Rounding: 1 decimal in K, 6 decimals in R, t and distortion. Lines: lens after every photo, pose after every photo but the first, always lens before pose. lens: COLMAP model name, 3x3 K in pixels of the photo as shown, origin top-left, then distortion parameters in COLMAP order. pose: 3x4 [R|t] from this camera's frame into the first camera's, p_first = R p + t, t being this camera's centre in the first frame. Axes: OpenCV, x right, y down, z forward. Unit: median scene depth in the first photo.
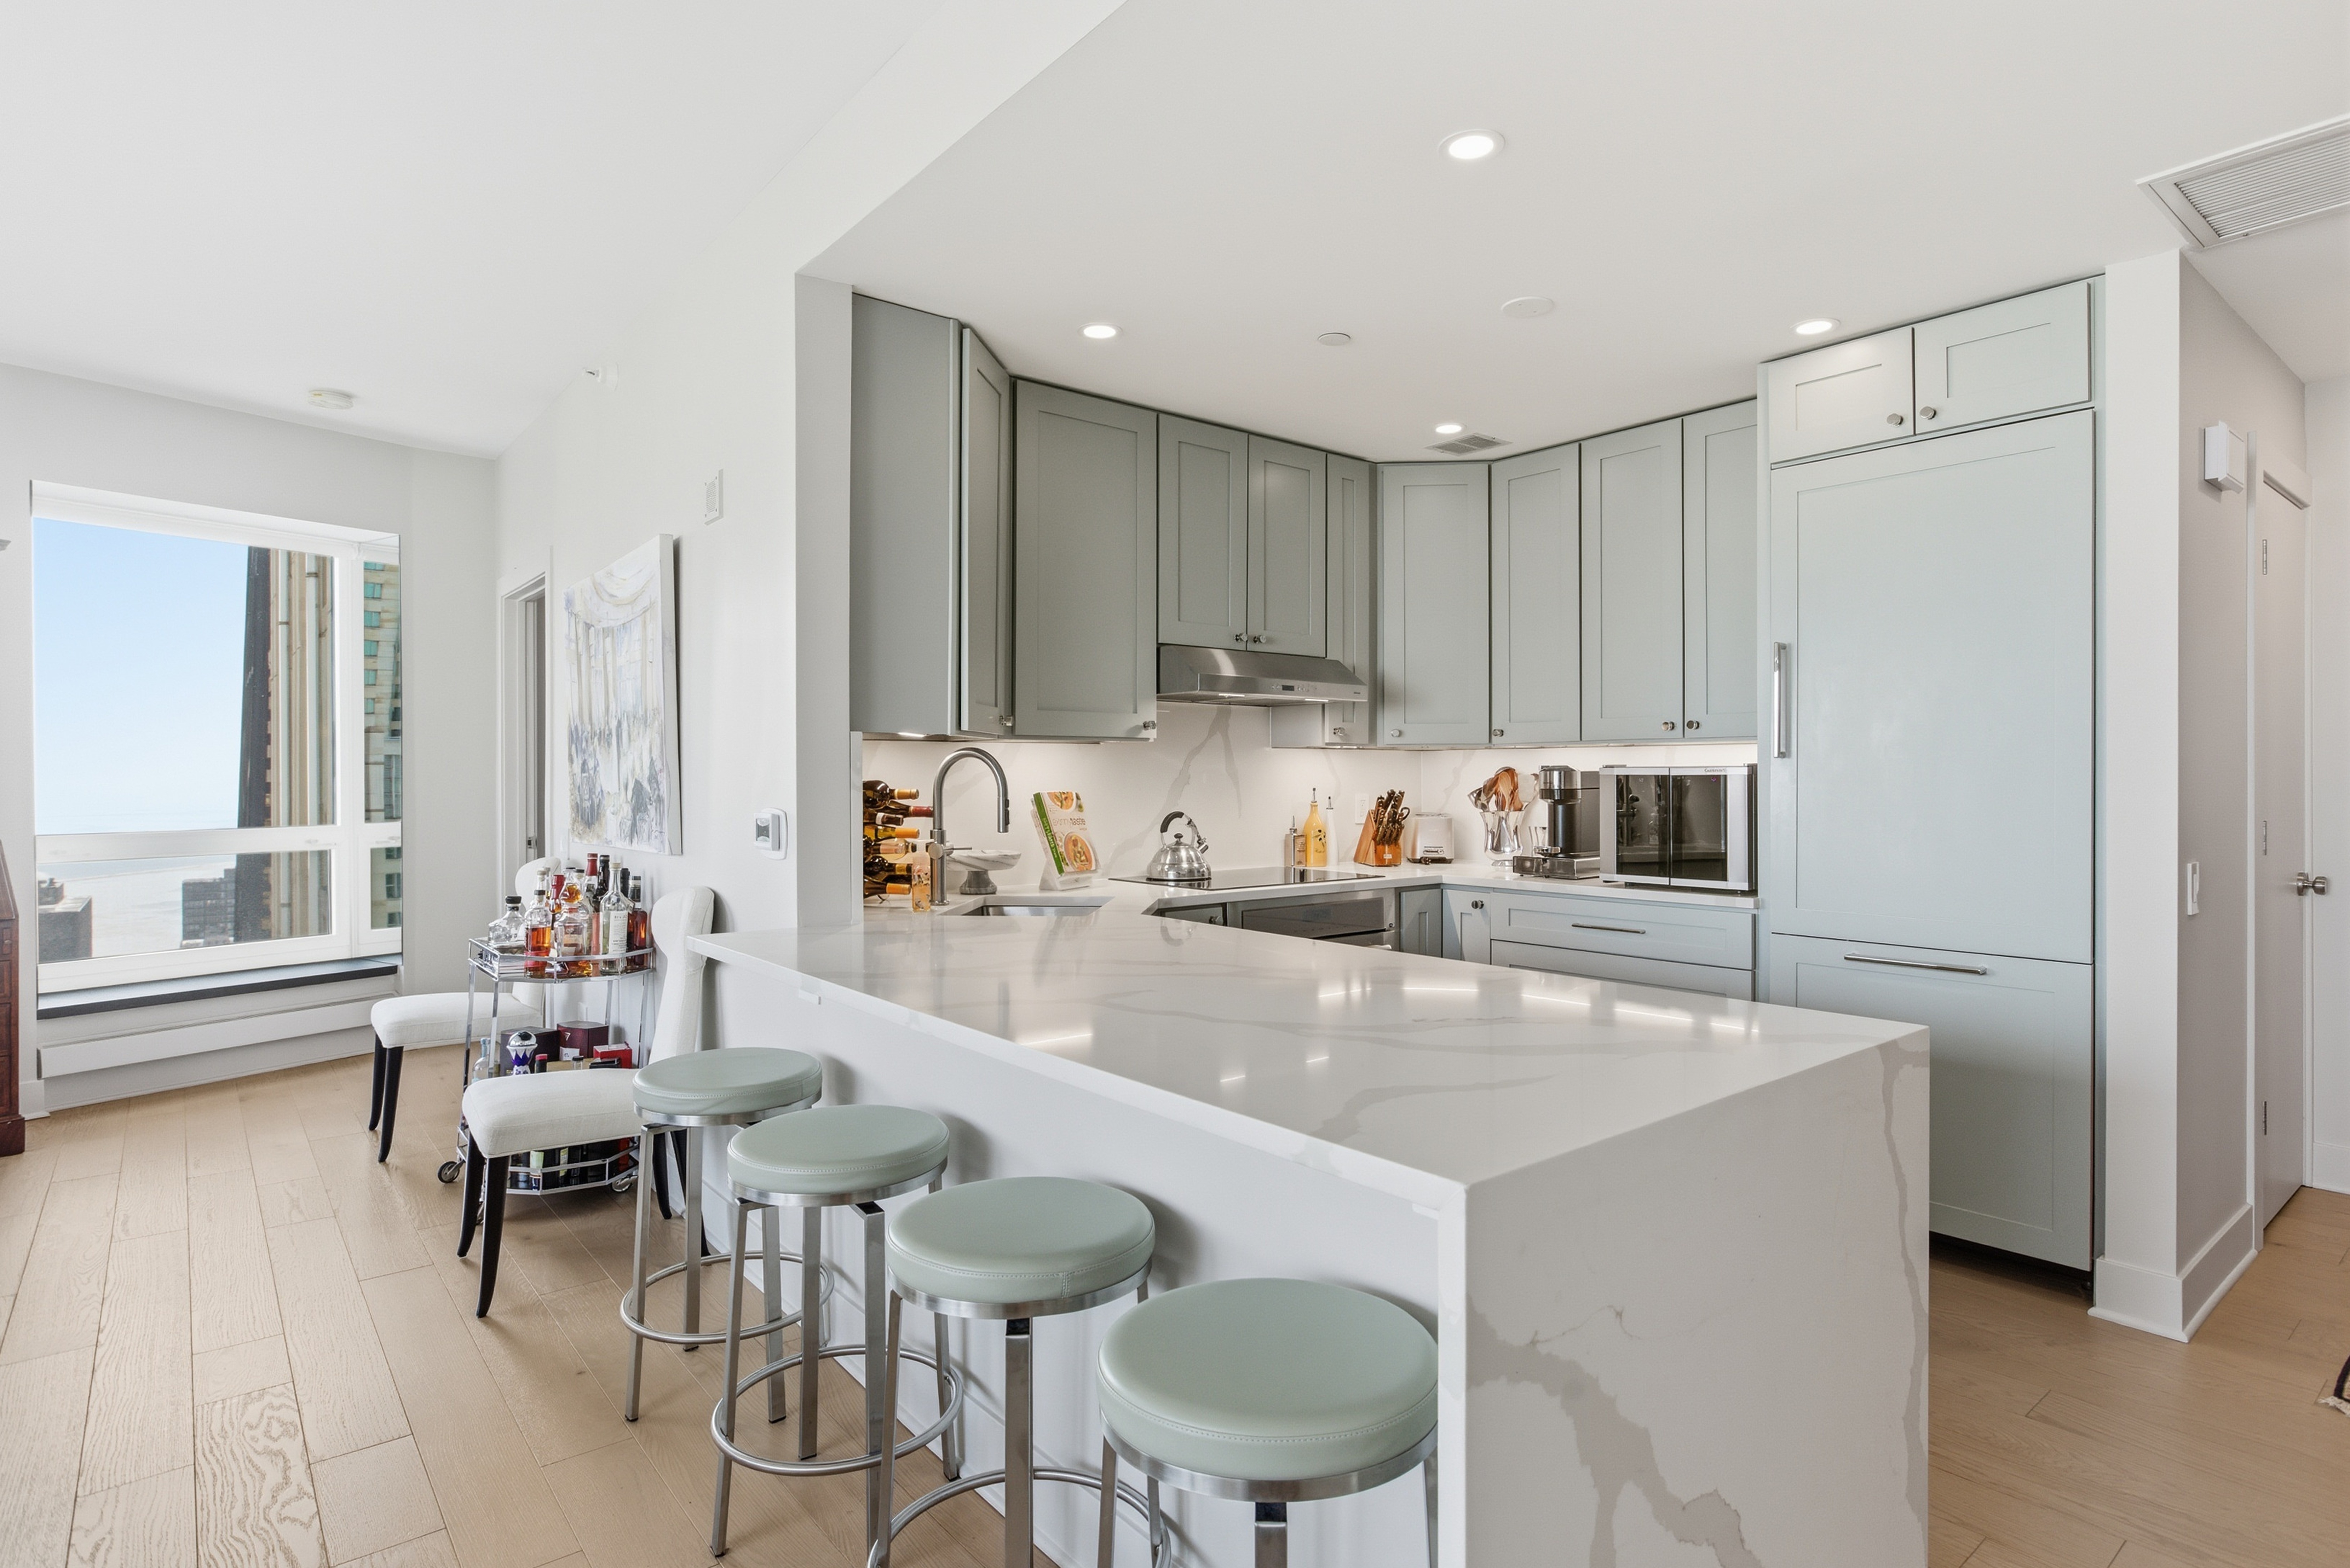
lens RADIAL K [[1228.6, 0, 1175.6], [0, 1228.6, 778.4], [0, 0, 1]] dist [0.002410, 0.000314]
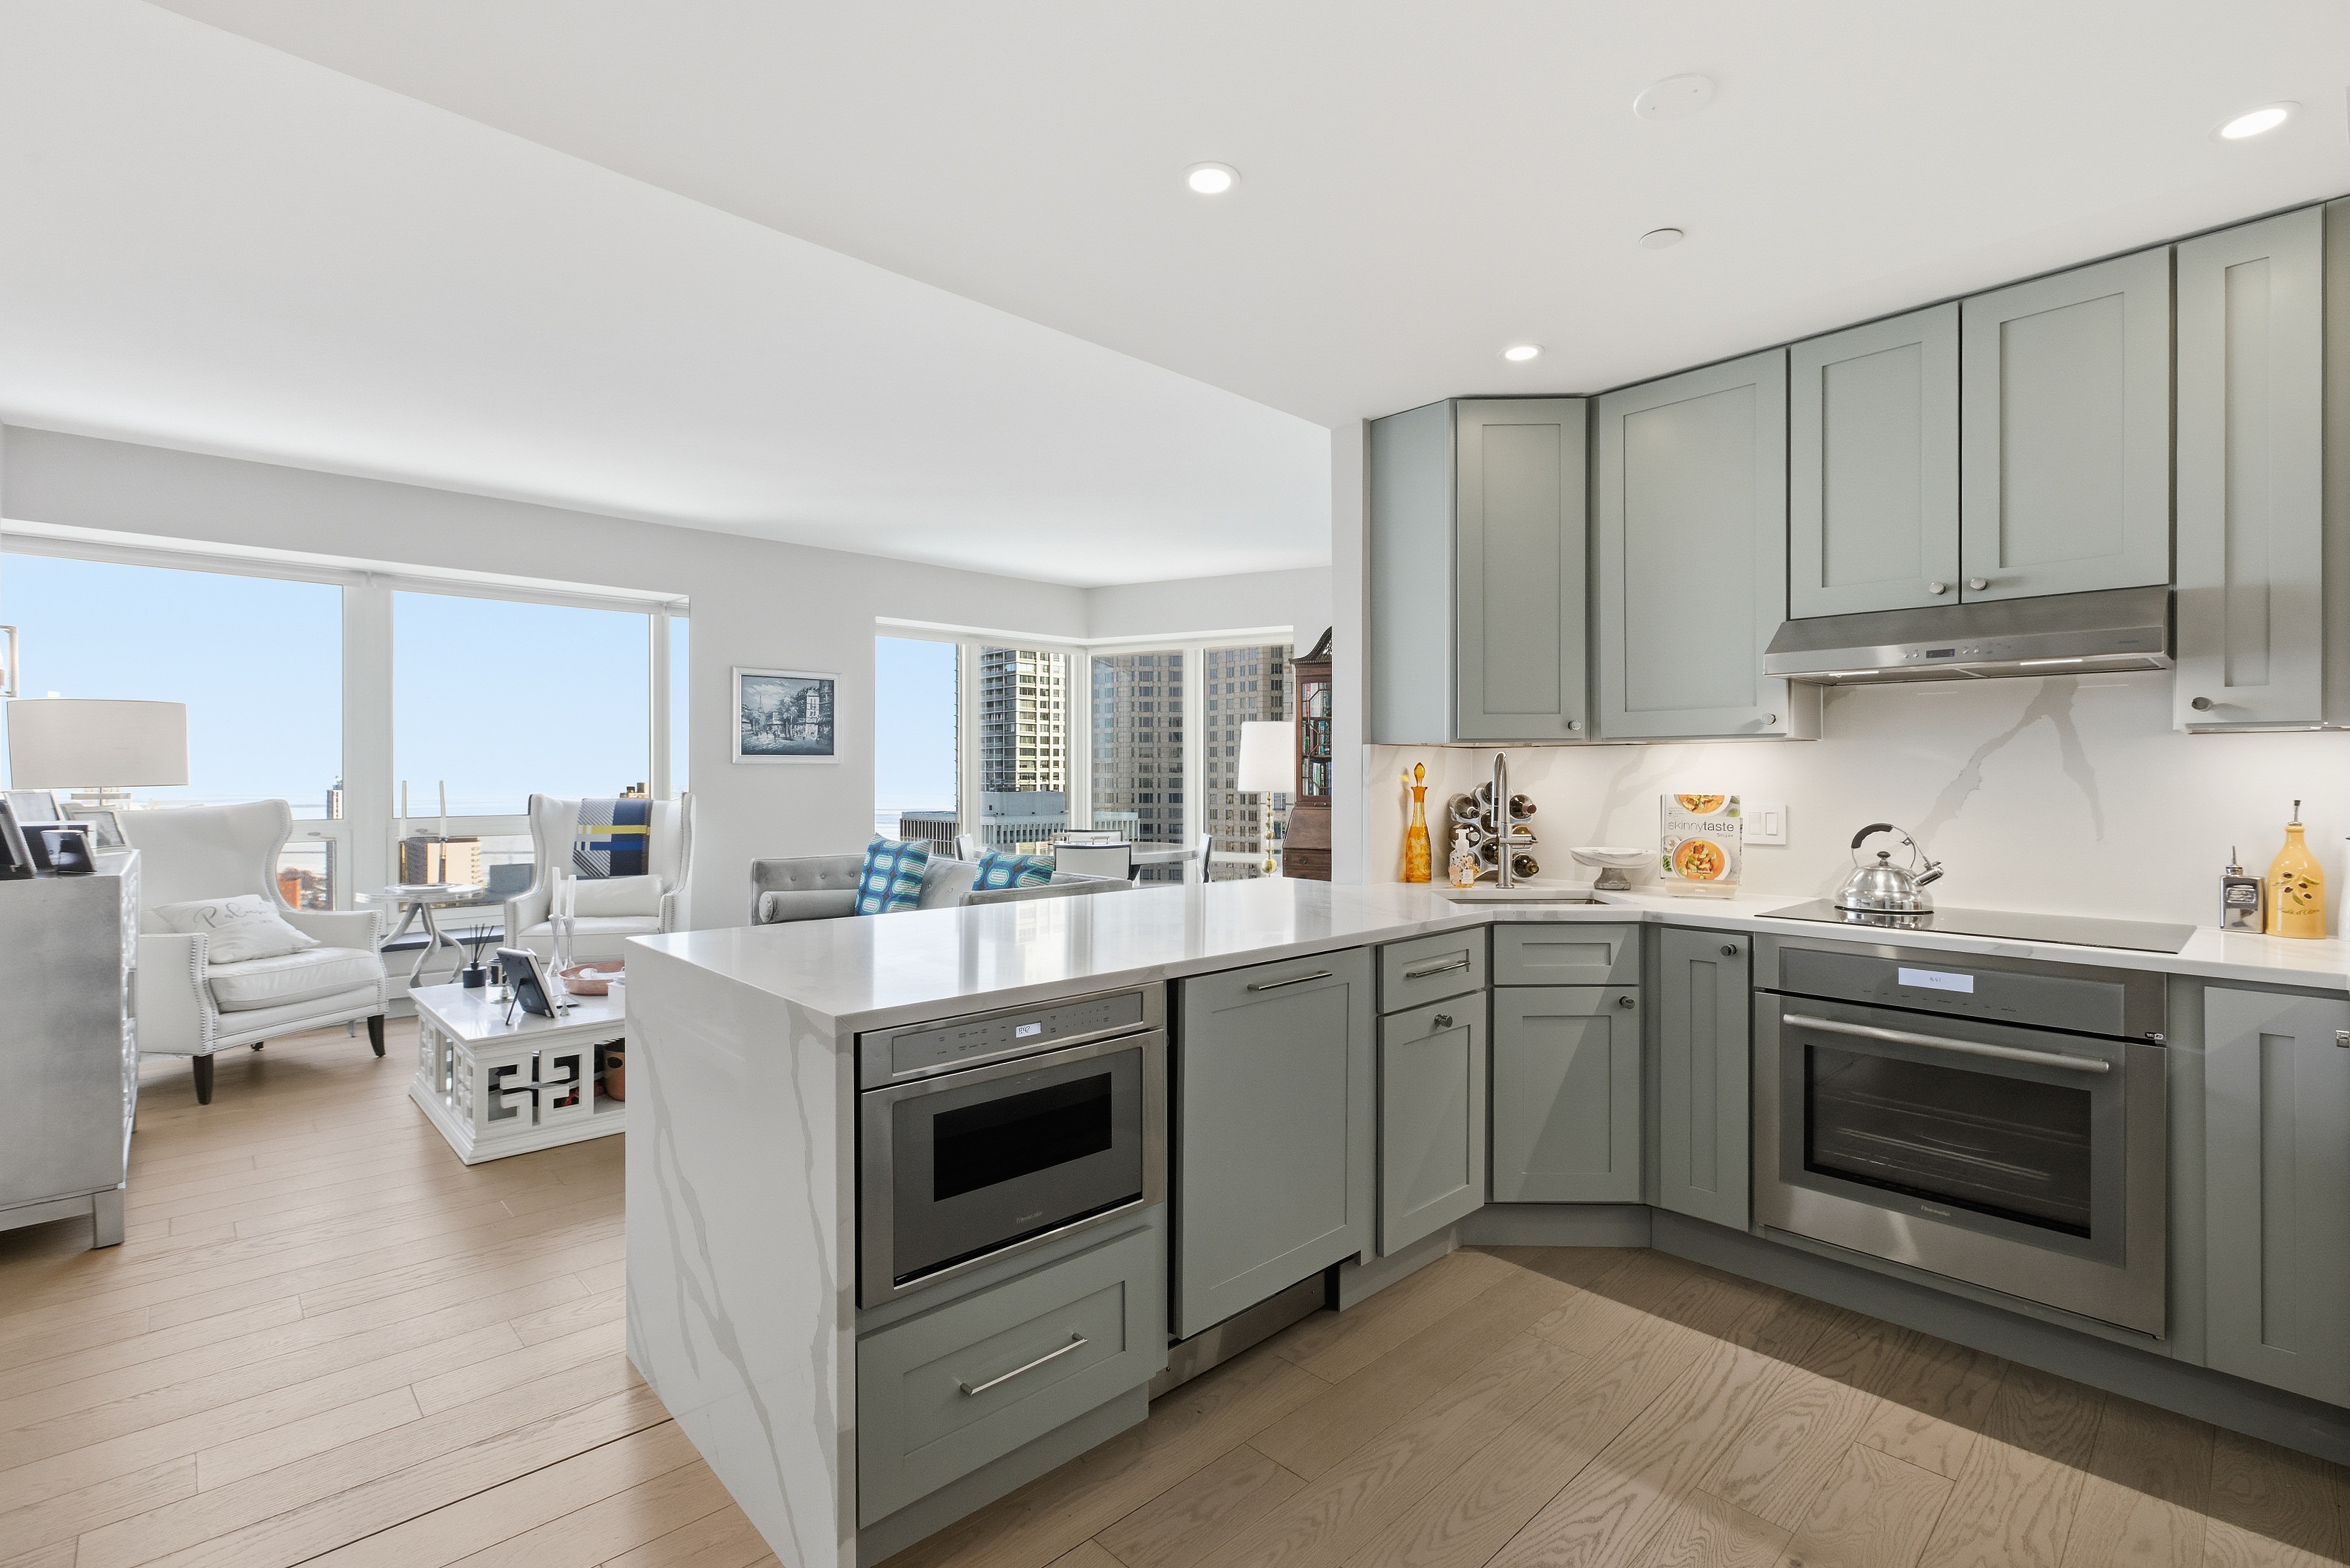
lens RADIAL K [[1061.6, 0, 1196.7], [0, 1061.6, 779.7], [0, 0, 1]] dist [-0.002044, 0.000011]
pose [[0.082077, 0.004005, -0.996618, 0.631765], [-0.004190, 0.999984, 0.003673, -0.001765], [0.996617, 0.003875, 0.082092, 0.503565]]
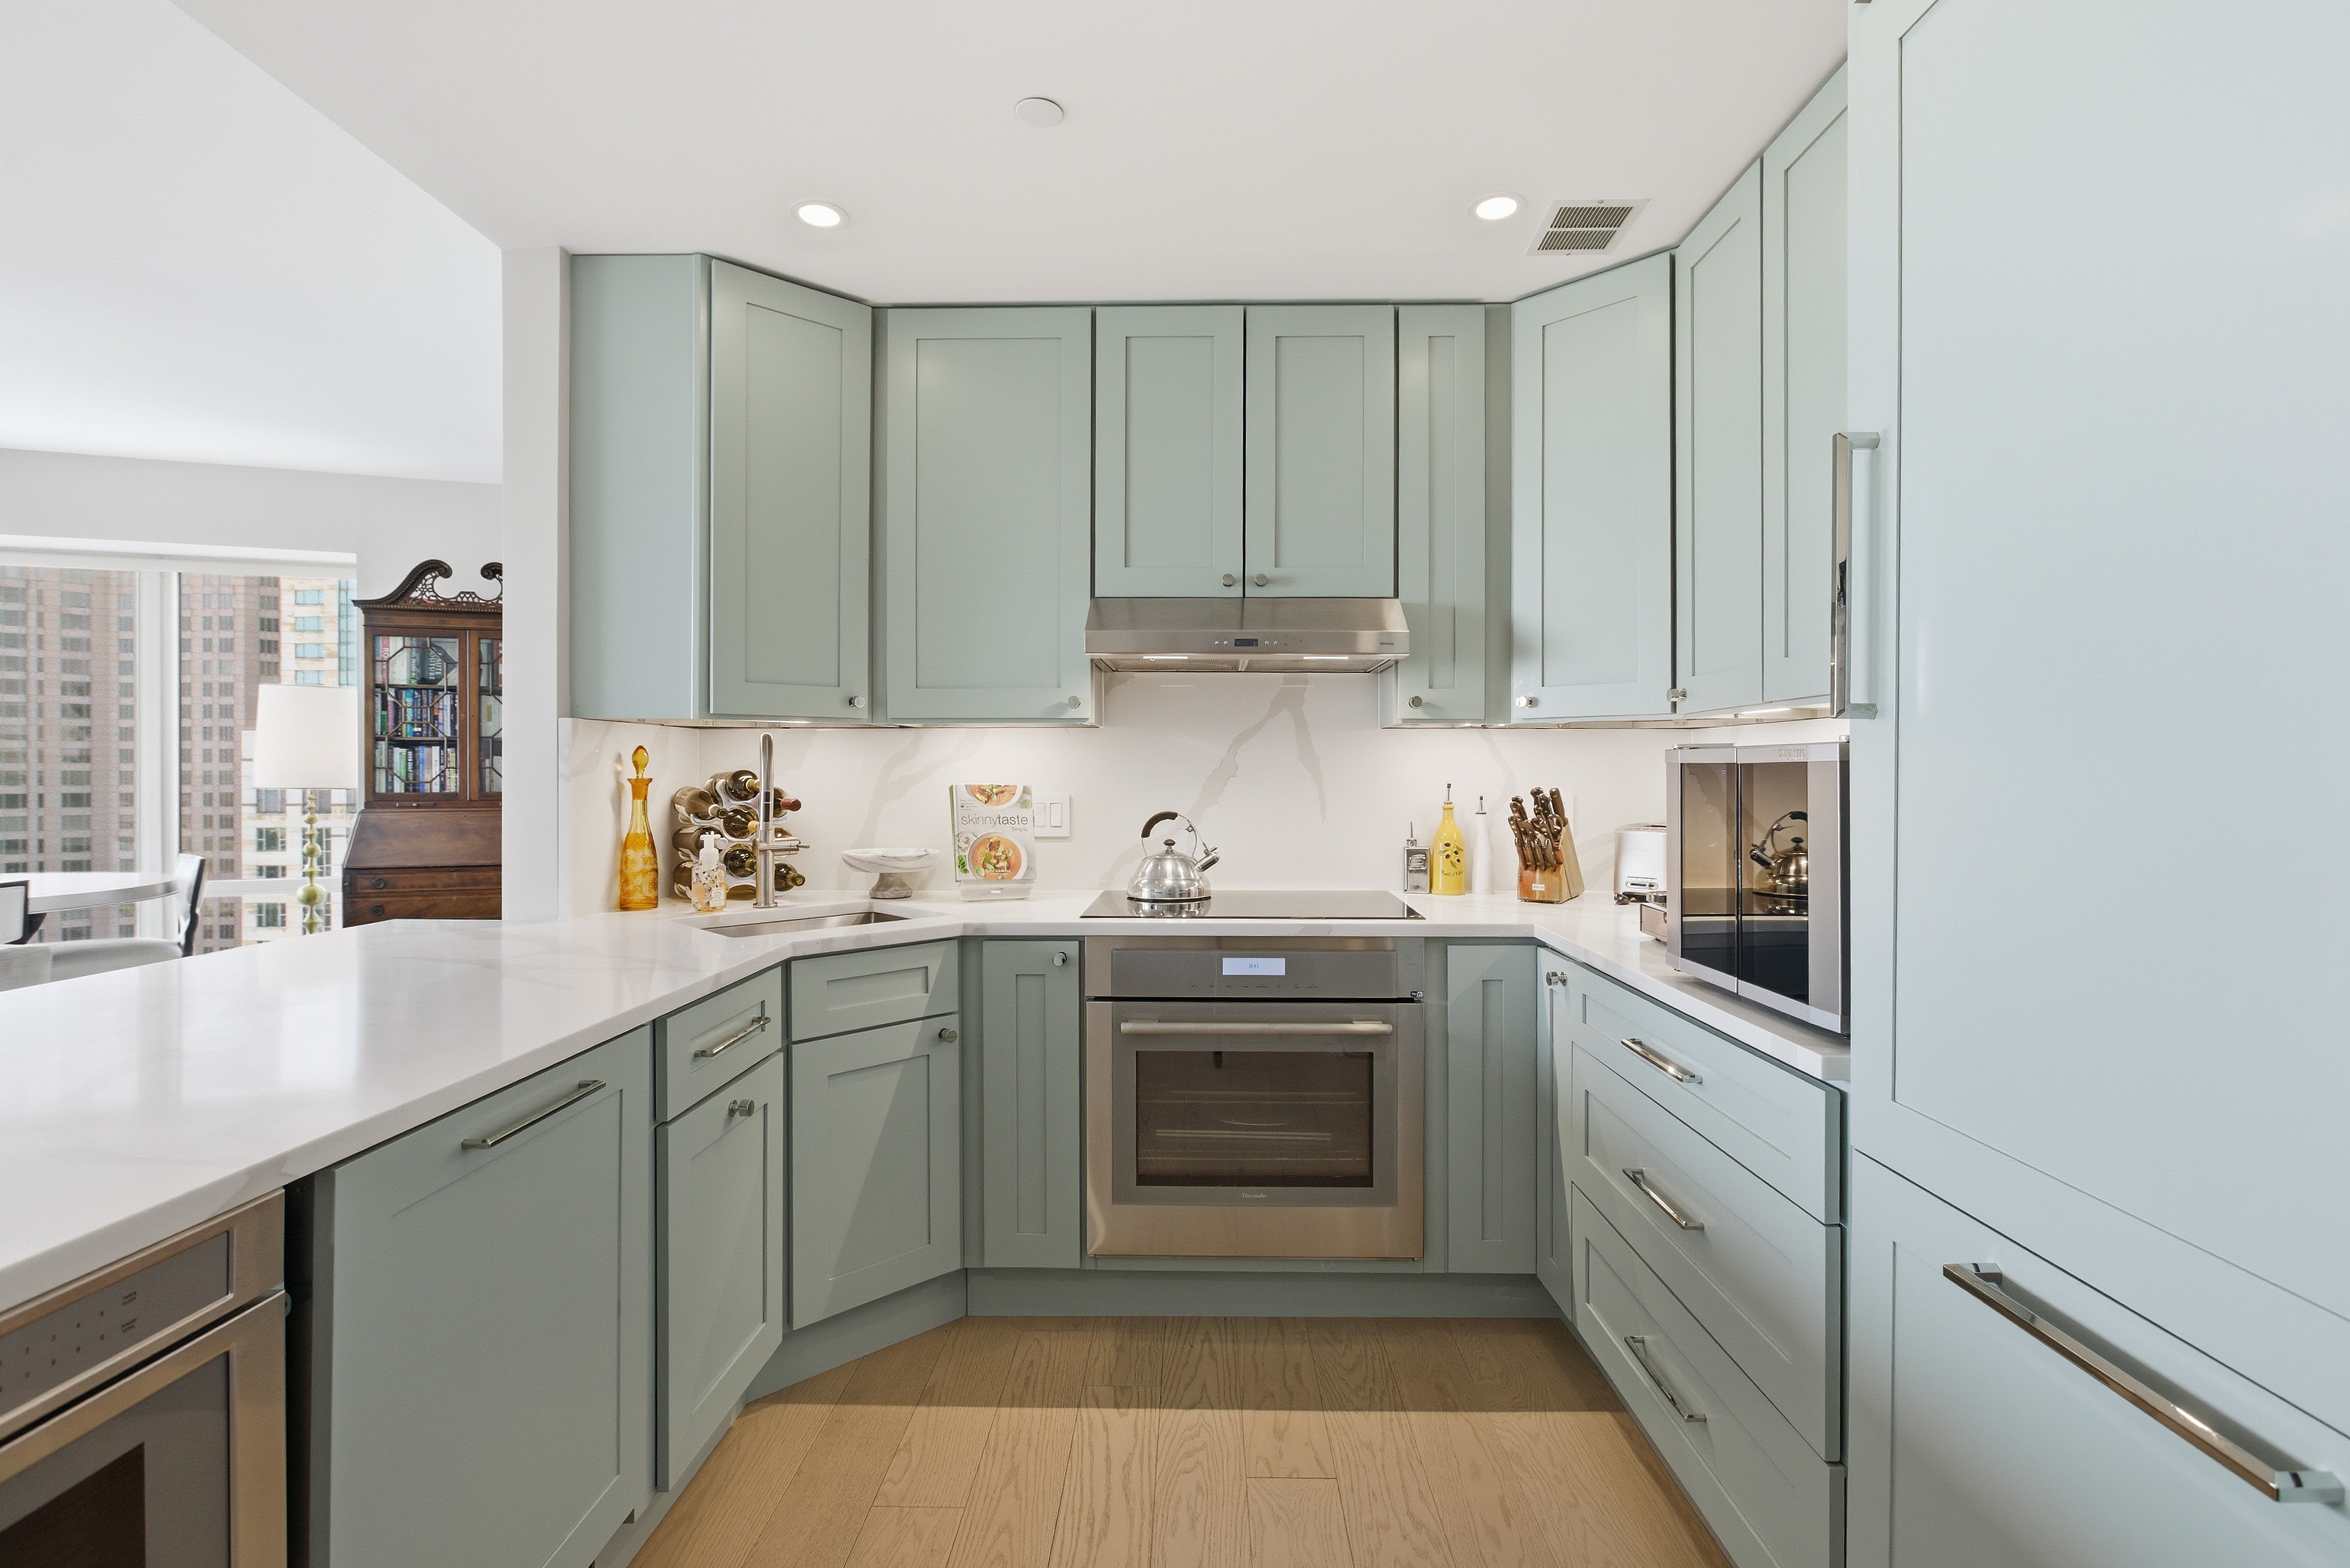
lens RADIAL K [[1075.3, 0, 1181.0], [0, 1075.3, 770.3], [0, 0, 1]] dist [-0.008651, 0.001334]
pose [[0.761939, 0.002126, -0.647645, 0.446097], [-0.003185, 0.999995, -0.000464, 0.000737], [0.647641, 0.002416, 0.761942, 0.478027]]
